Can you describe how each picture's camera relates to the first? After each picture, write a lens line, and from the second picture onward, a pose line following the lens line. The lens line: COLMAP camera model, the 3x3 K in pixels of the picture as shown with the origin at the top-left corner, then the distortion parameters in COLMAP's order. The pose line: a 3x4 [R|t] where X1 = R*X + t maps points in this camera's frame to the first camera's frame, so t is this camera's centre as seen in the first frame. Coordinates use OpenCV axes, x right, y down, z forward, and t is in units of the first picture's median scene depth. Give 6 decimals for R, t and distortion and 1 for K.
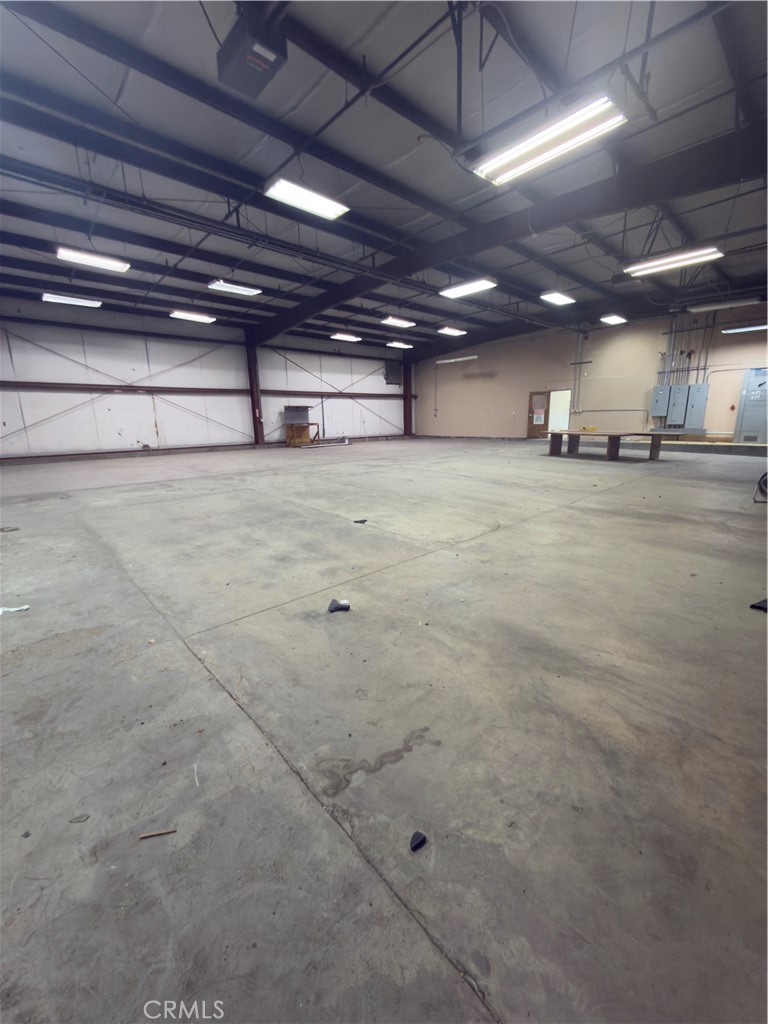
lens RADIAL K [[409.6, 0, 373.5], [0, 409.6, 515.1], [0, 0, 1]] dist [0.001806, 0.000066]
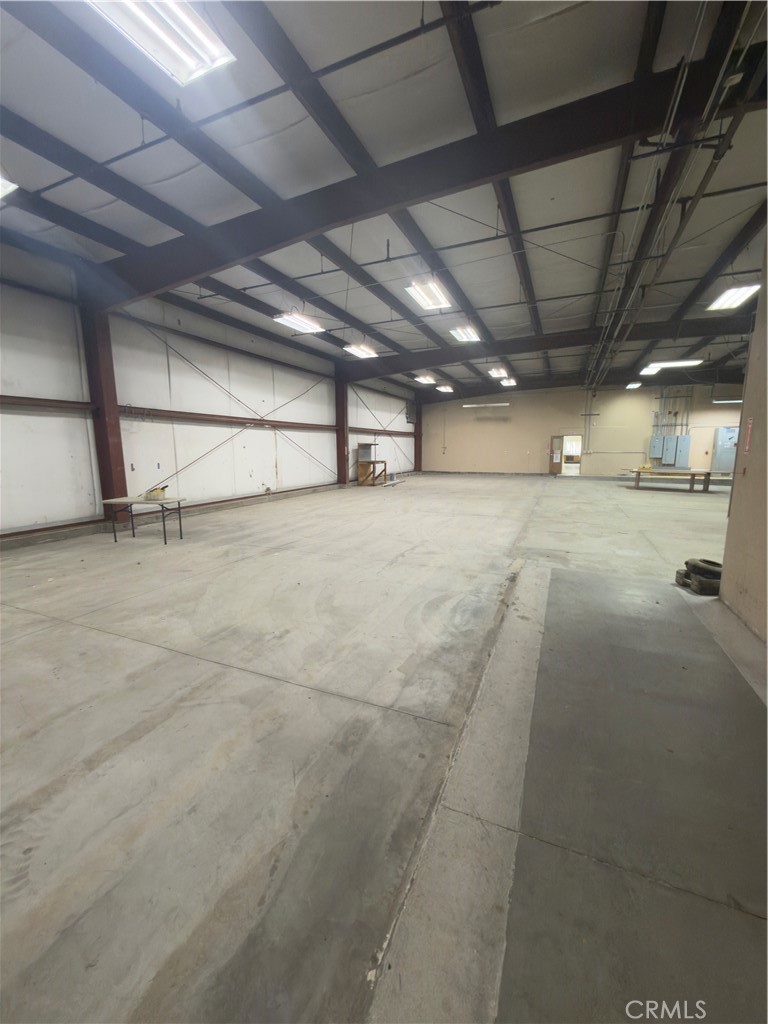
lens RADIAL K [[409.6, 0, 366.9], [0, 409.6, 516.2], [0, 0, 1]] dist [0.001806, 0.000066]
pose [[0.918054, -0.050823, 0.393185, -0.633333], [0.077897, 0.995541, -0.053198, -0.047237], [-0.388728, 0.079466, 0.917919, 0.135075]]
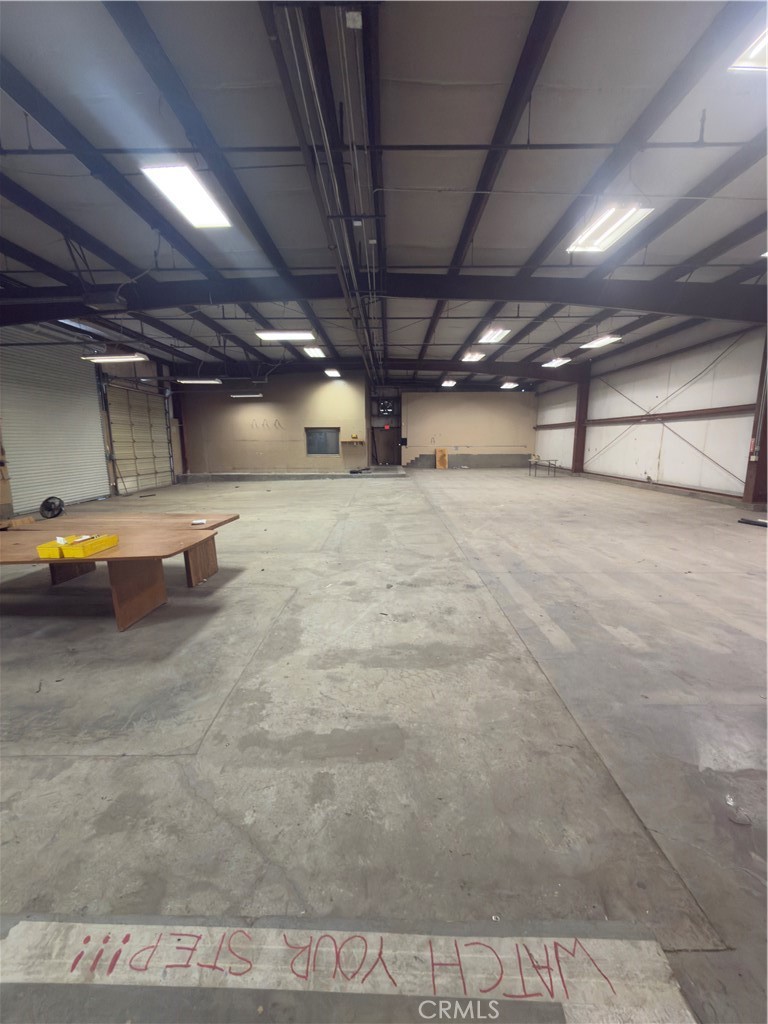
lens RADIAL K [[409.6, 0, 381.1], [0, 409.6, 511.4], [0, 0, 1]] dist [0.001806, 0.000066]
pose [[-0.670017, 0.146950, -0.727656, 0.471272], [-0.149905, 0.933235, 0.326498, -0.277777], [0.727053, 0.327838, -0.603255, 1.027845]]
